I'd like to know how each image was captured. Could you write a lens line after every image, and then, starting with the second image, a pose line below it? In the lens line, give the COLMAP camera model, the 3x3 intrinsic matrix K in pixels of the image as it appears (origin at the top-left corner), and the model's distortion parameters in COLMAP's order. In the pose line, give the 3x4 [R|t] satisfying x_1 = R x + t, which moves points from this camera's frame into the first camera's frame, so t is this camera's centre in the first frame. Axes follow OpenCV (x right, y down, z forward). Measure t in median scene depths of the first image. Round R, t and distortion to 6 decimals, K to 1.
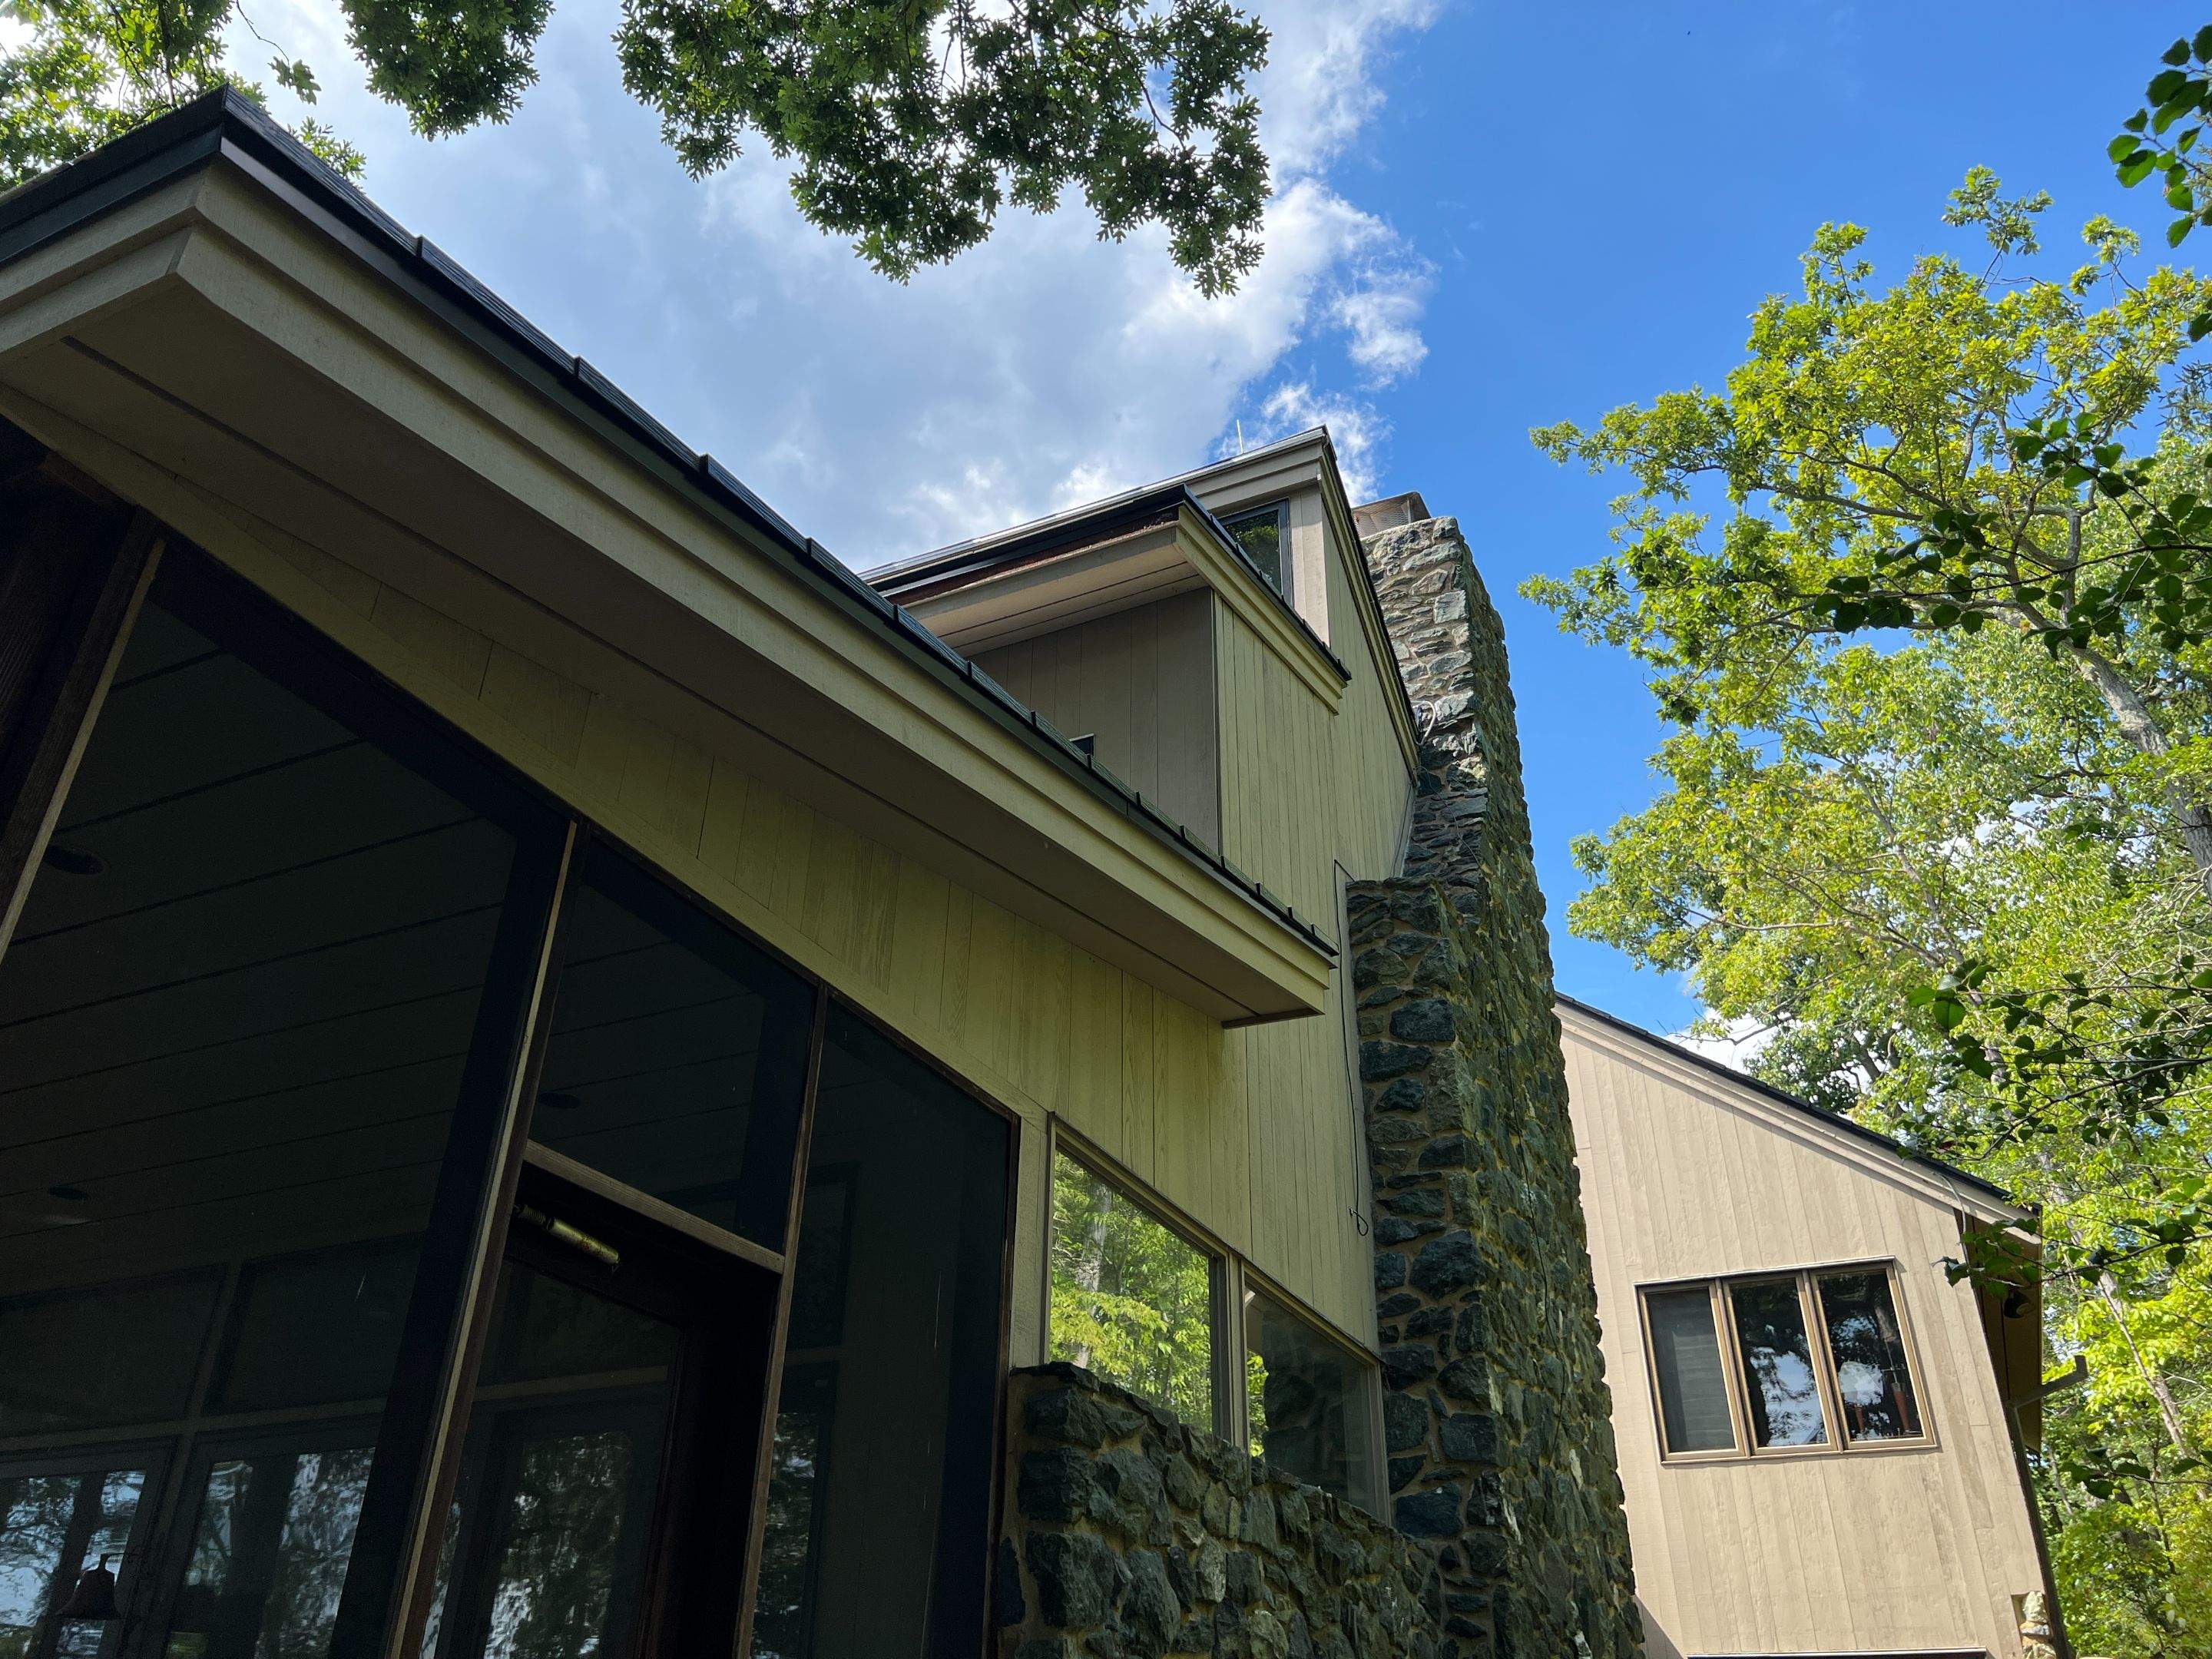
lens RADIAL K [[1659.7, 0, 1102.8], [0, 1659.7, 826.2], [0, 0, 1]] dist [0.047499, -0.058987]
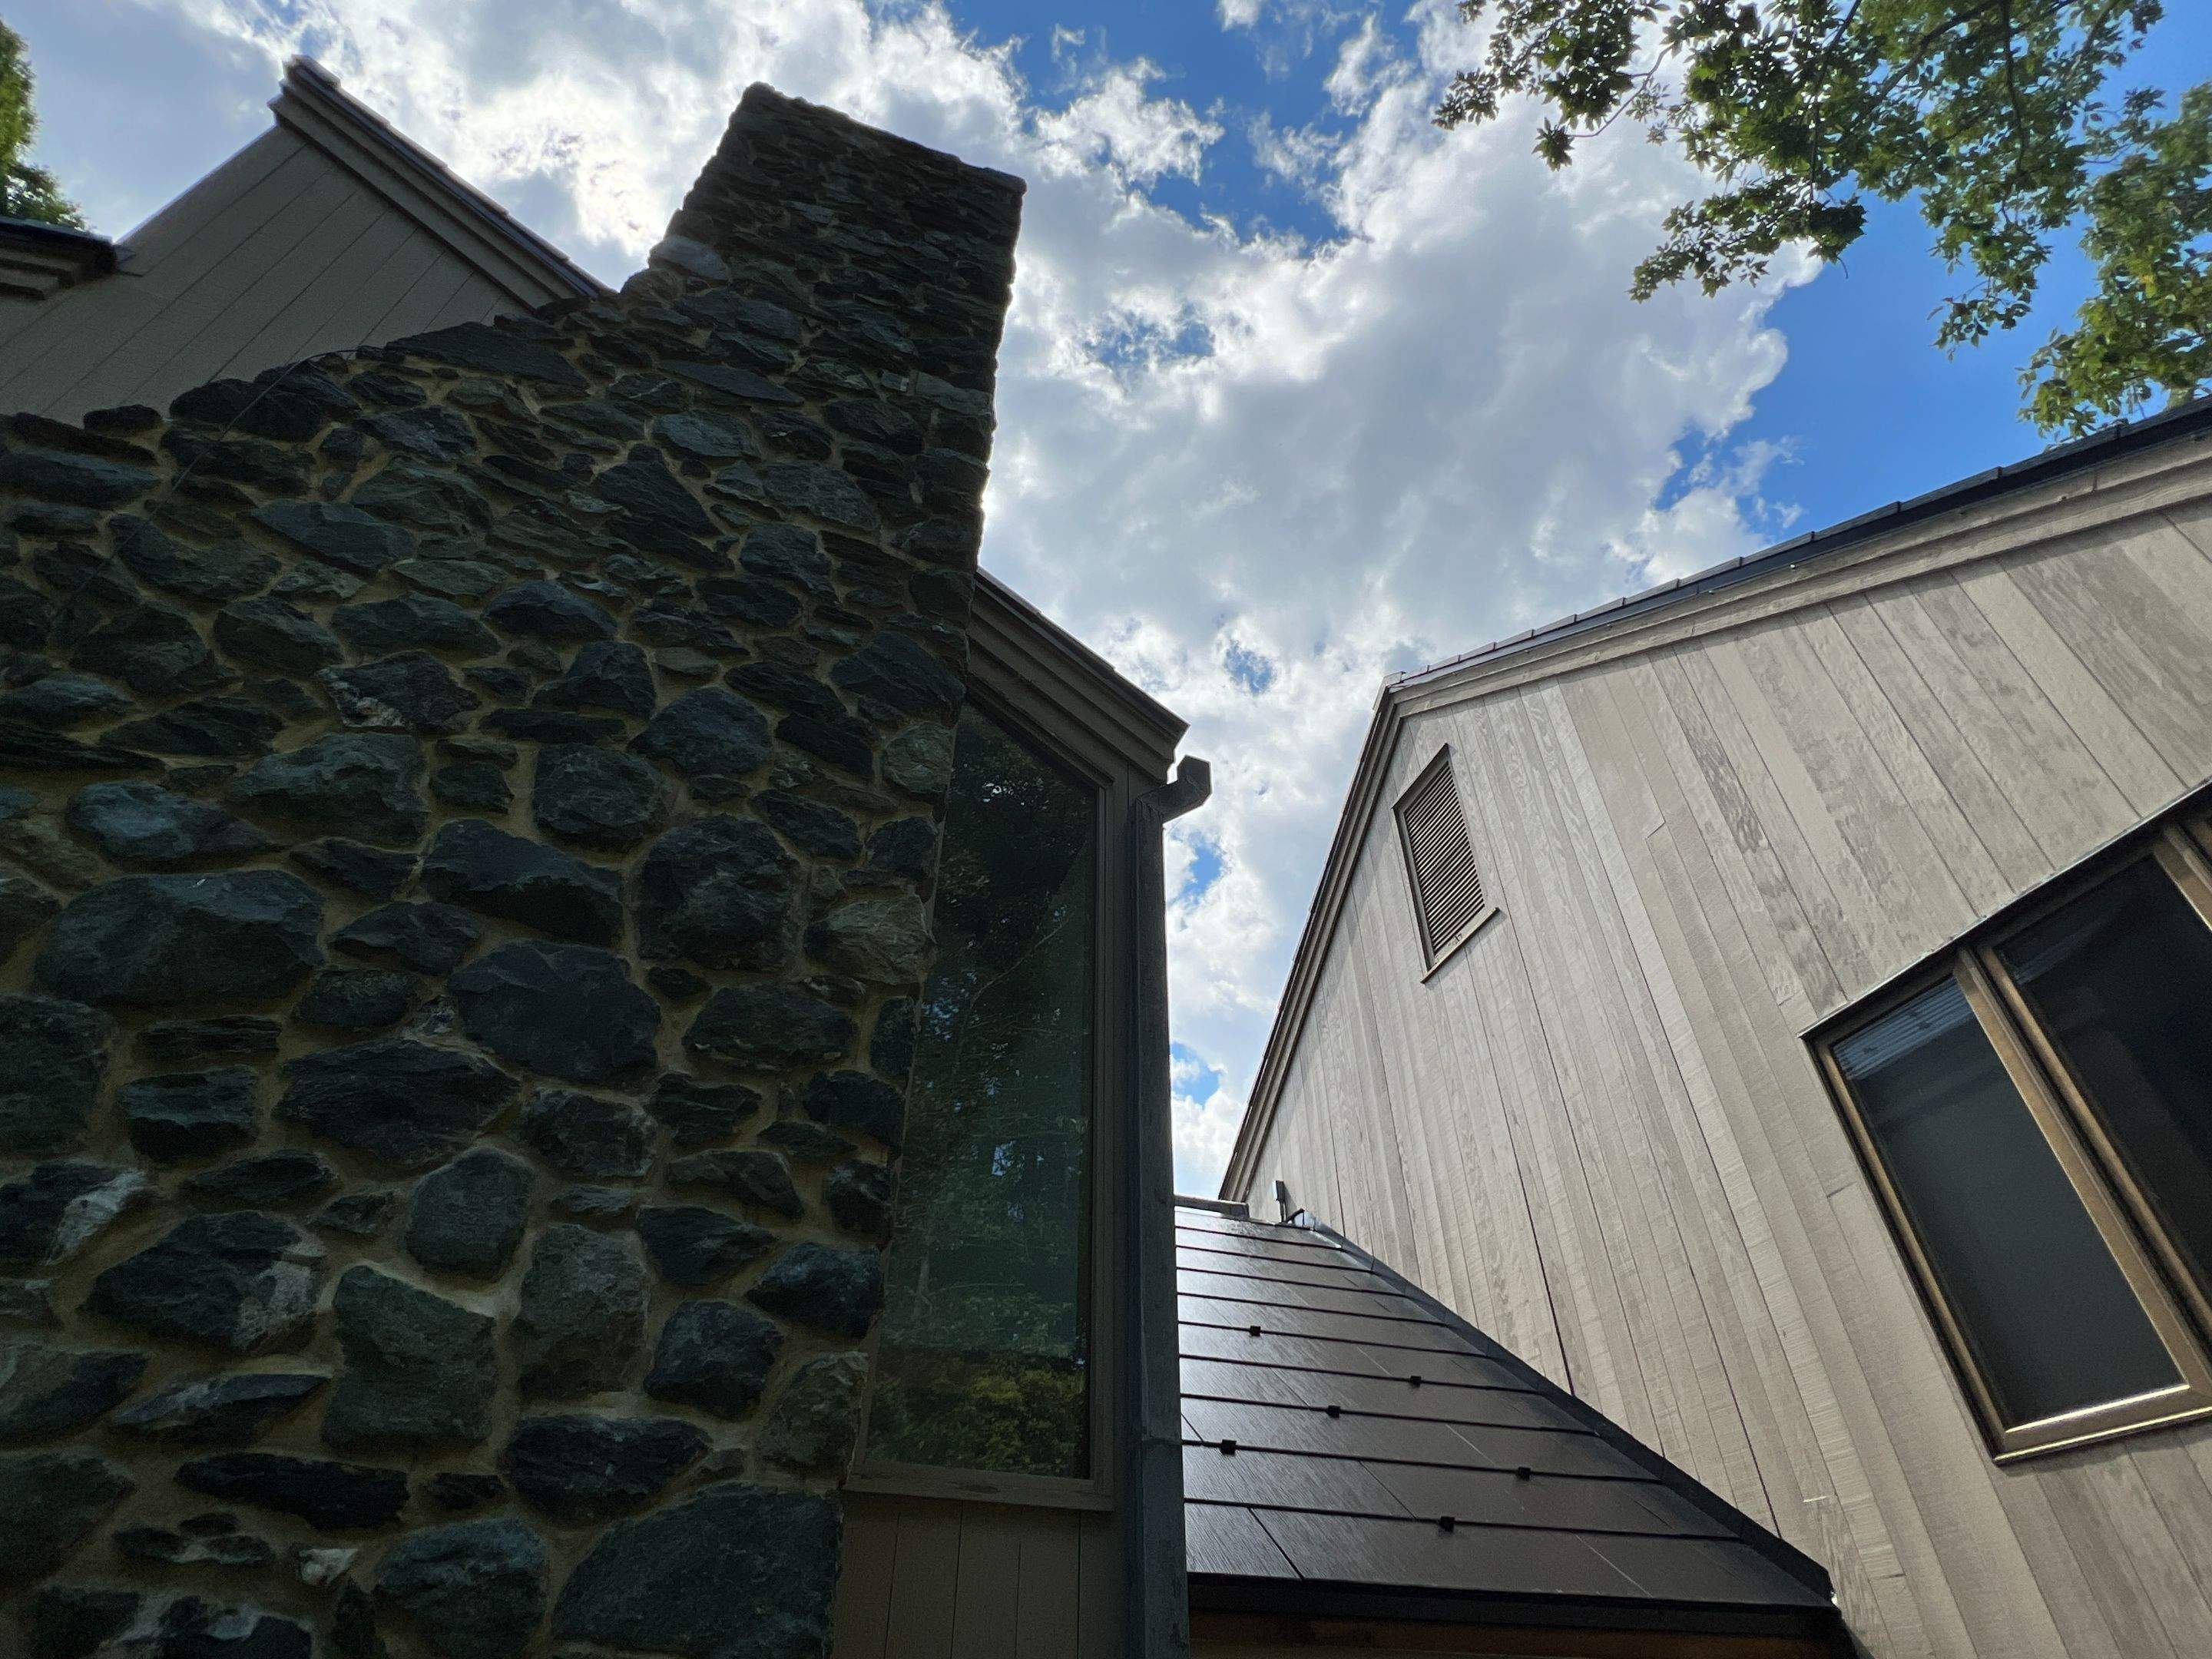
lens RADIAL K [[1129.6, 0, 1103.8], [0, 1129.6, 826.8], [0, 0, 1]] dist [-0.006055, 0.002321]
pose [[0.706486, -0.470538, -0.528651, 0.612102], [0.368120, 0.882289, -0.293349, 0.401415], [0.604455, 0.012640, 0.796539, 1.062300]]
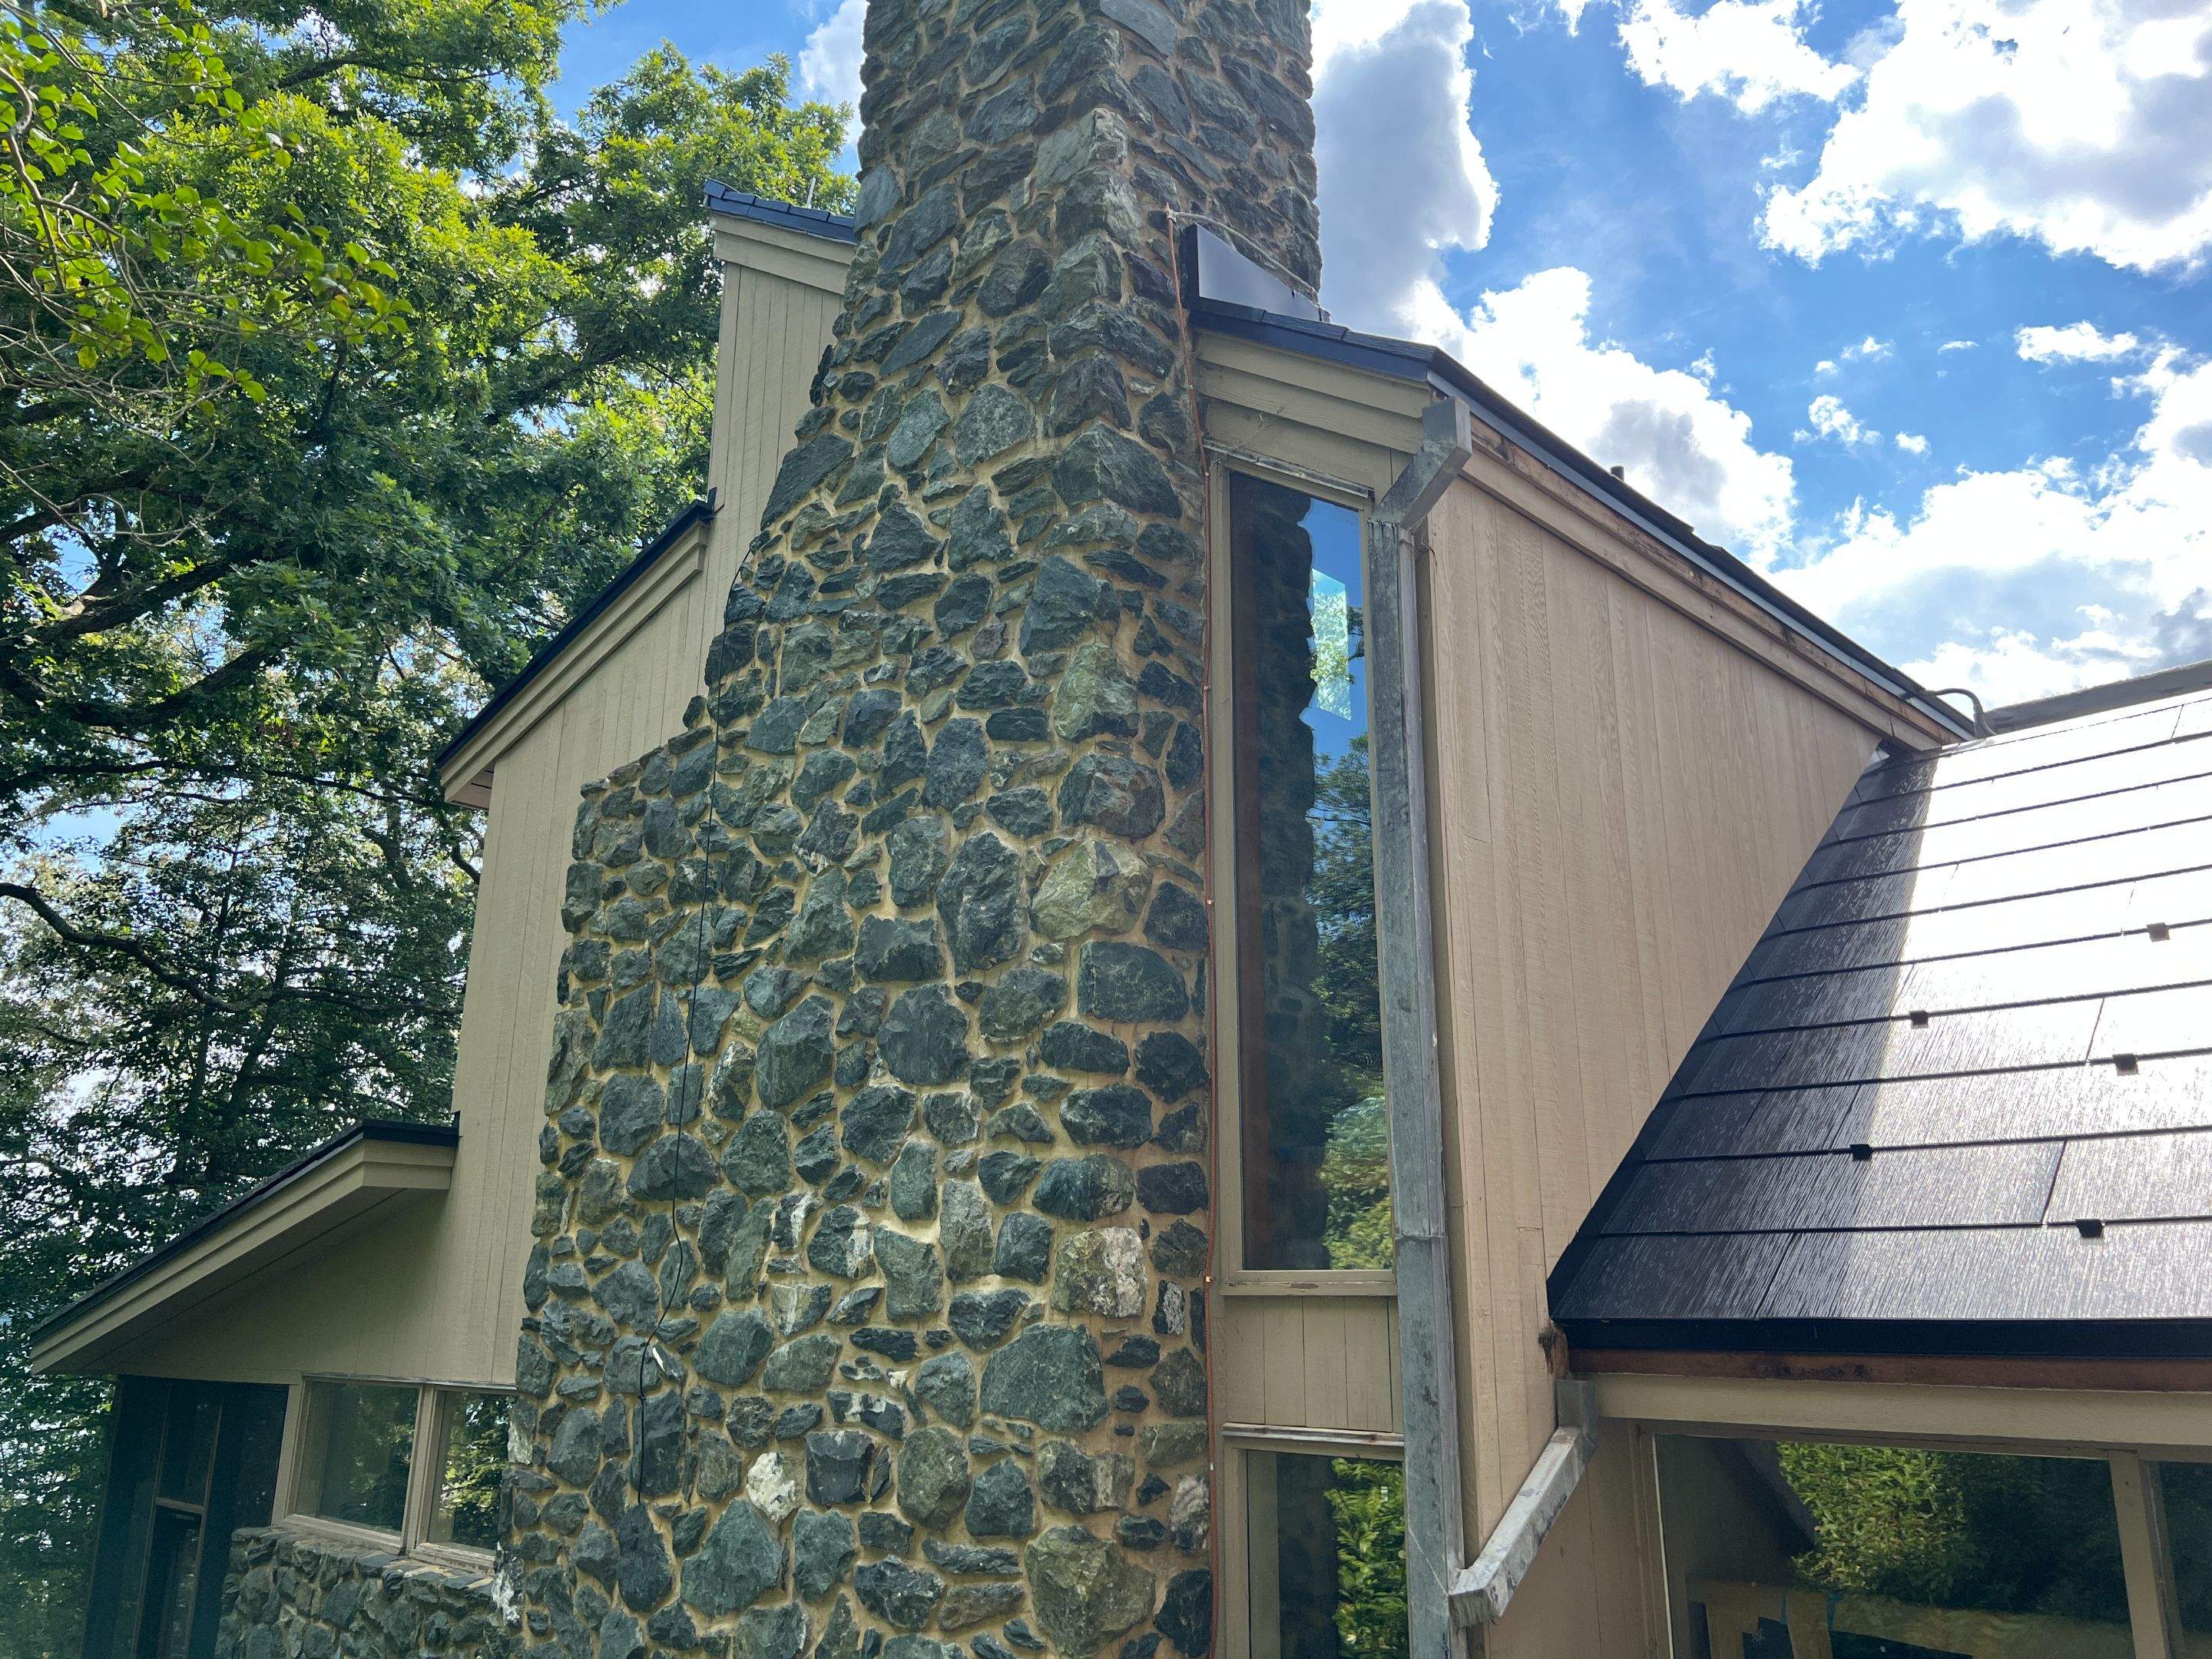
lens RADIAL K [[1659.7, 0, 1102.8], [0, 1659.7, 826.2], [0, 0, 1]] dist [0.047499, -0.058987]
pose [[-0.339057, -0.288395, -0.895471, 0.892544], [0.470267, 0.772440, -0.426832, 0.541119], [0.814794, -0.565831, -0.126278, 1.383131]]
